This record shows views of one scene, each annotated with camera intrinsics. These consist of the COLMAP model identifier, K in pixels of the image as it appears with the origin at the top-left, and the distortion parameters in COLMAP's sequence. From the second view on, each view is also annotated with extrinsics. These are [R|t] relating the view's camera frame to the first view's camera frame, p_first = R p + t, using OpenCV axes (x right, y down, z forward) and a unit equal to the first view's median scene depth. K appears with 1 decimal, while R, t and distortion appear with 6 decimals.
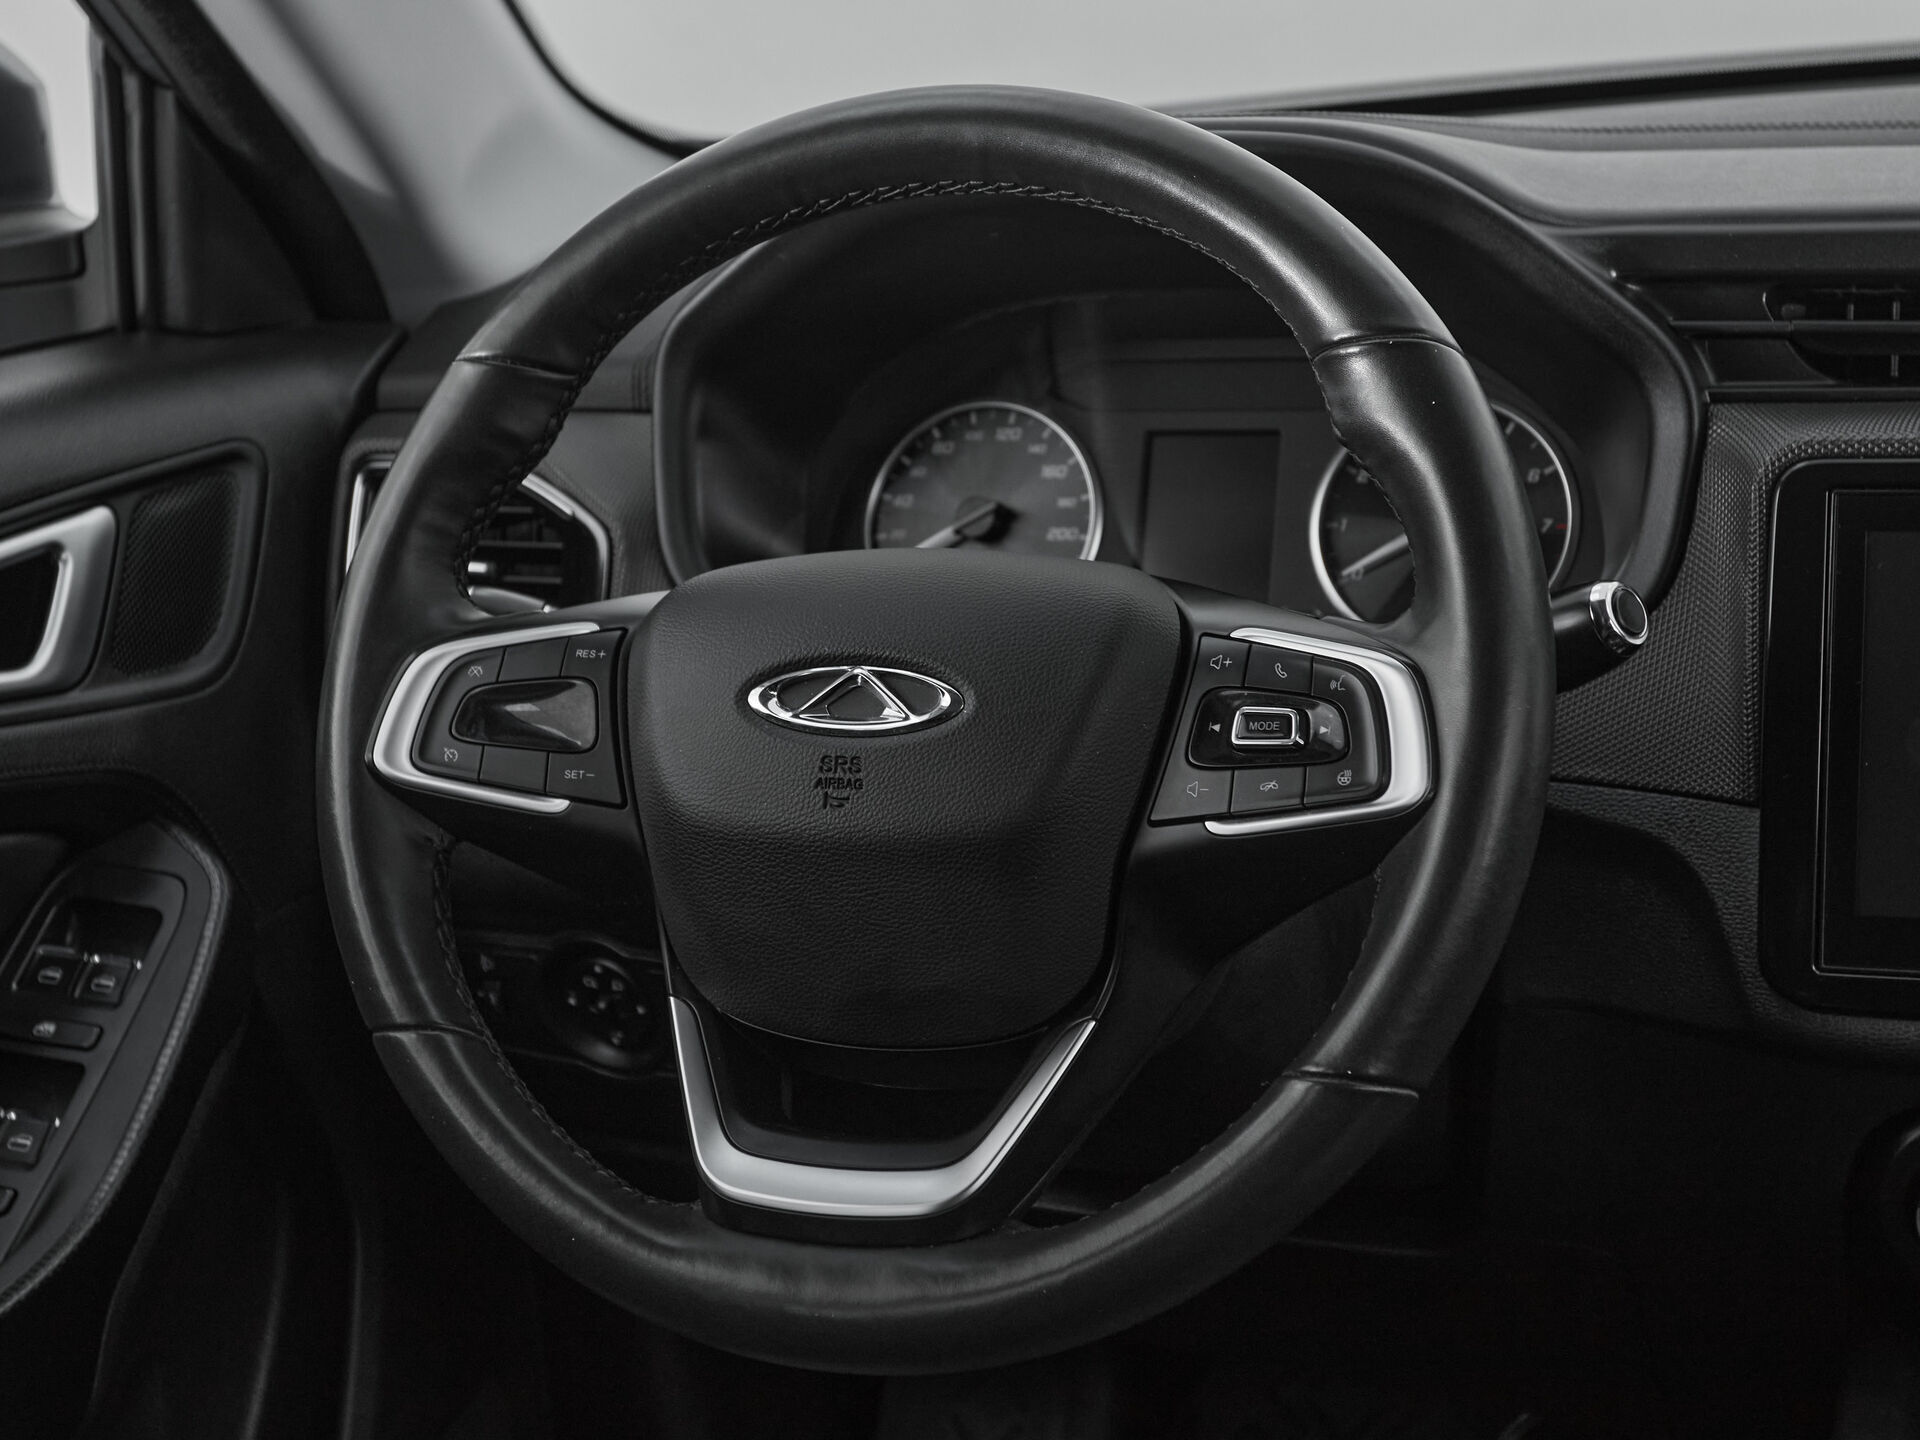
lens RADIAL K [[3291.4, 0, 960.0], [0, 3291.4, 720.0], [0, 0, 1]] dist [0.027105, 0.008864]
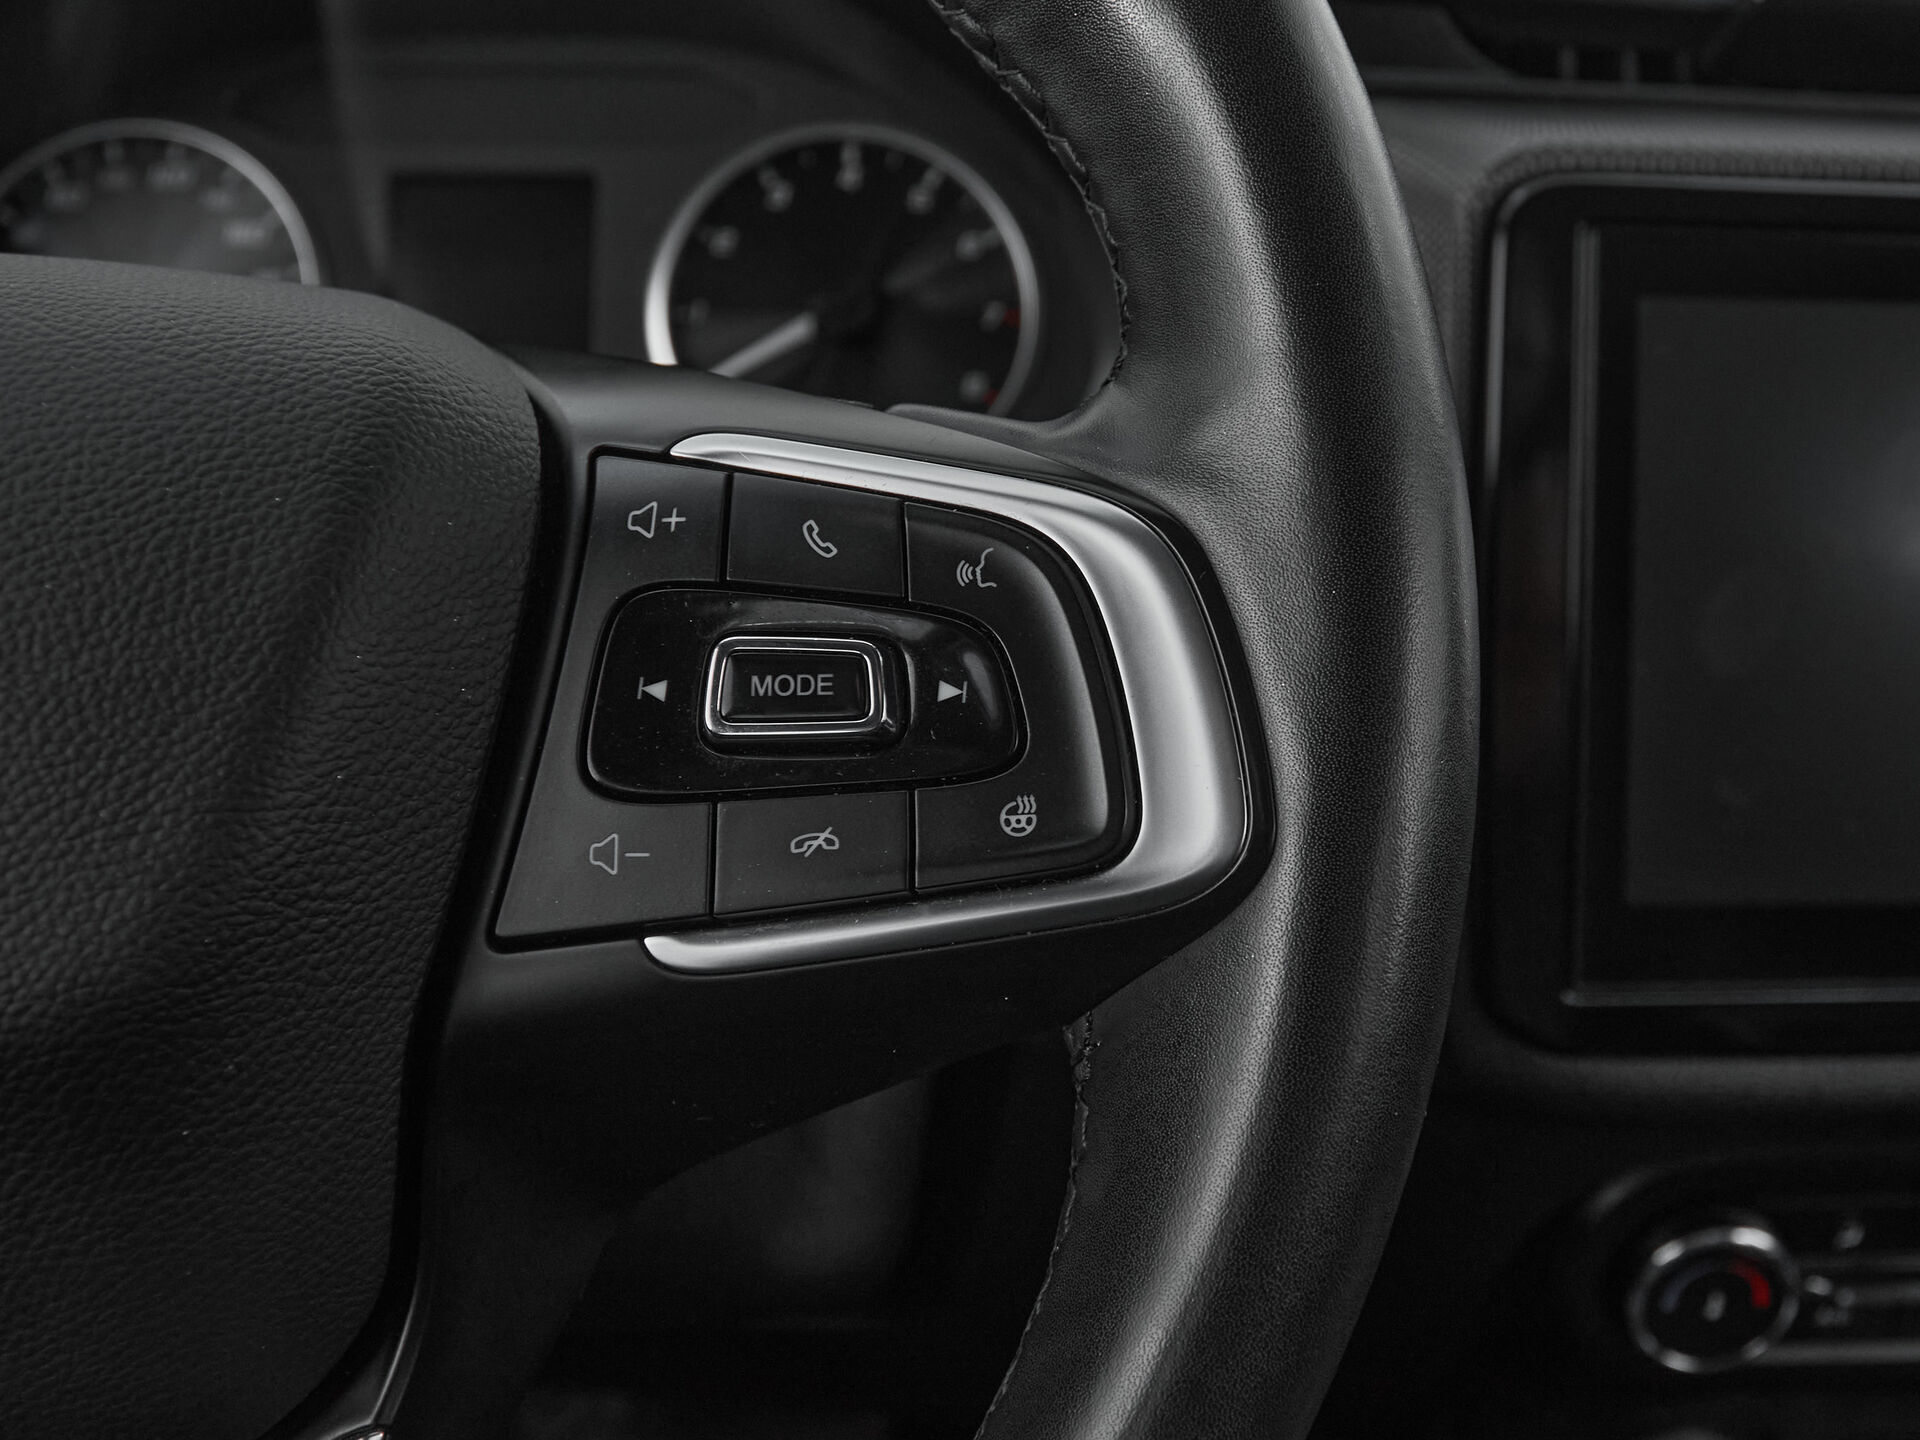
lens RADIAL K [[1710.5, 0, 960.0], [0, 1710.5, 720.0], [0, 0, 1]] dist [-0.054509, -0.003792]
pose [[0.923253, -0.060082, 0.379466, 0.034379], [0.020719, 0.994045, 0.106980, -0.015038], [-0.383634, -0.090907, 0.919000, 0.804255]]
